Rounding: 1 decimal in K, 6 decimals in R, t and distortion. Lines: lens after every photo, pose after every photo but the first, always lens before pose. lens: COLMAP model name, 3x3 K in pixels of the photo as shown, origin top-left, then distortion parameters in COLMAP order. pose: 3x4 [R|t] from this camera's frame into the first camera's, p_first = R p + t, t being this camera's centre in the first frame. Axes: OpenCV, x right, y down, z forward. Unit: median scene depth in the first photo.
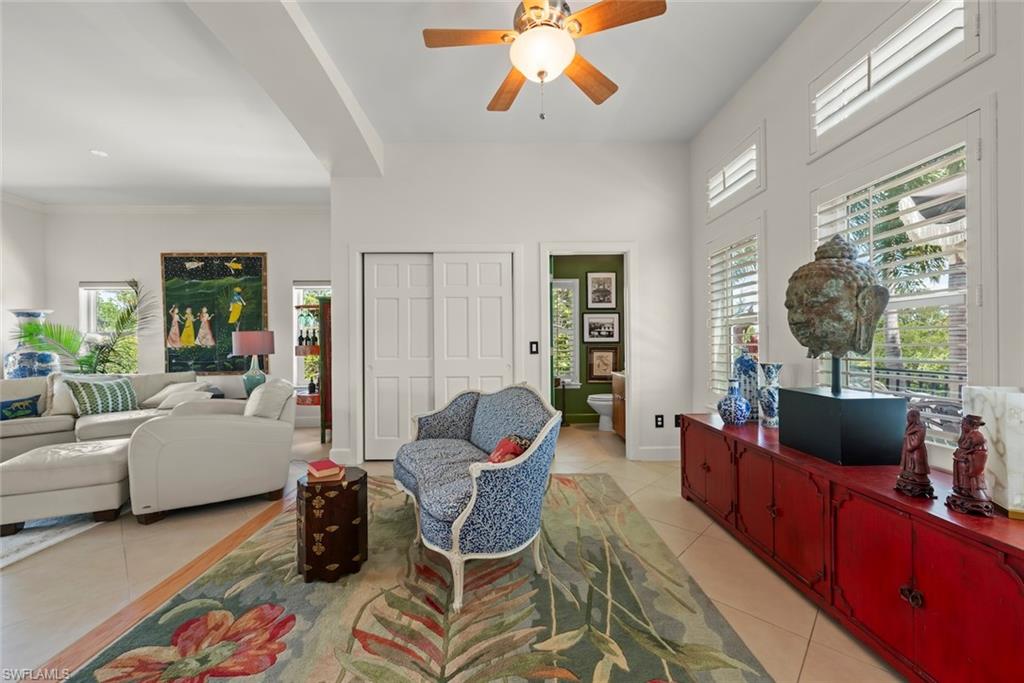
lens RADIAL K [[391.2, 0, 512.0], [0, 391.2, 341.5], [0, 0, 1]] dist [0.000104, -0.000002]
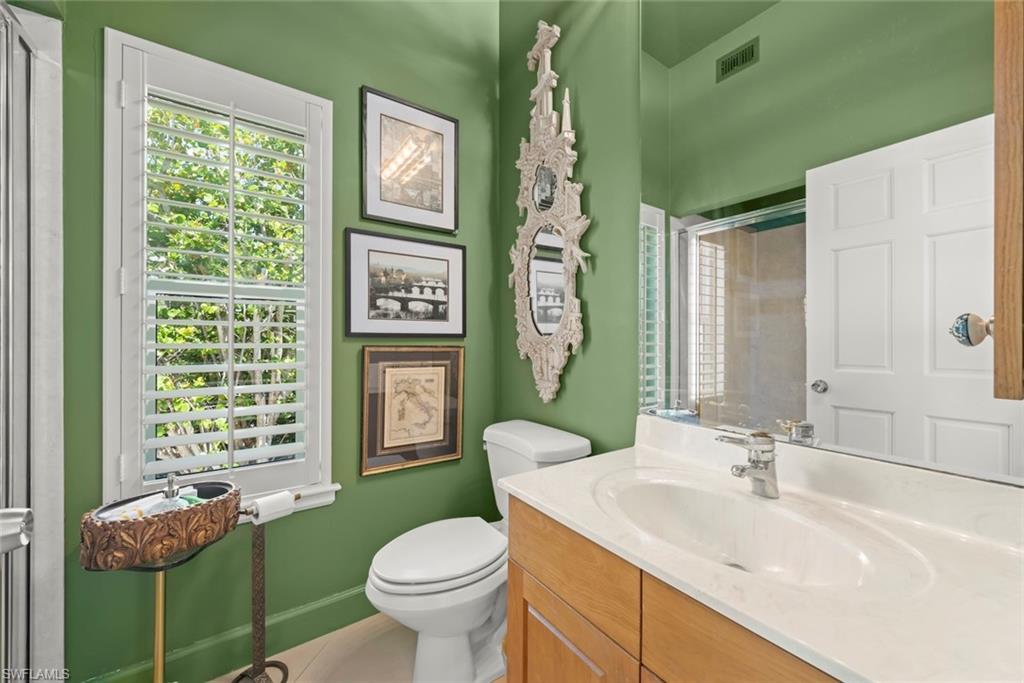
lens RADIAL K [[391.2, 0, 512.0], [0, 391.2, 341.5], [0, 0, 1]] dist [0.000104, -0.000002]
pose [[0.830082, 0.006863, 0.557599, 0.099322], [-0.006460, 0.999976, -0.002693, 0.005724], [-0.557603, -0.001367, 0.830106, 0.564698]]
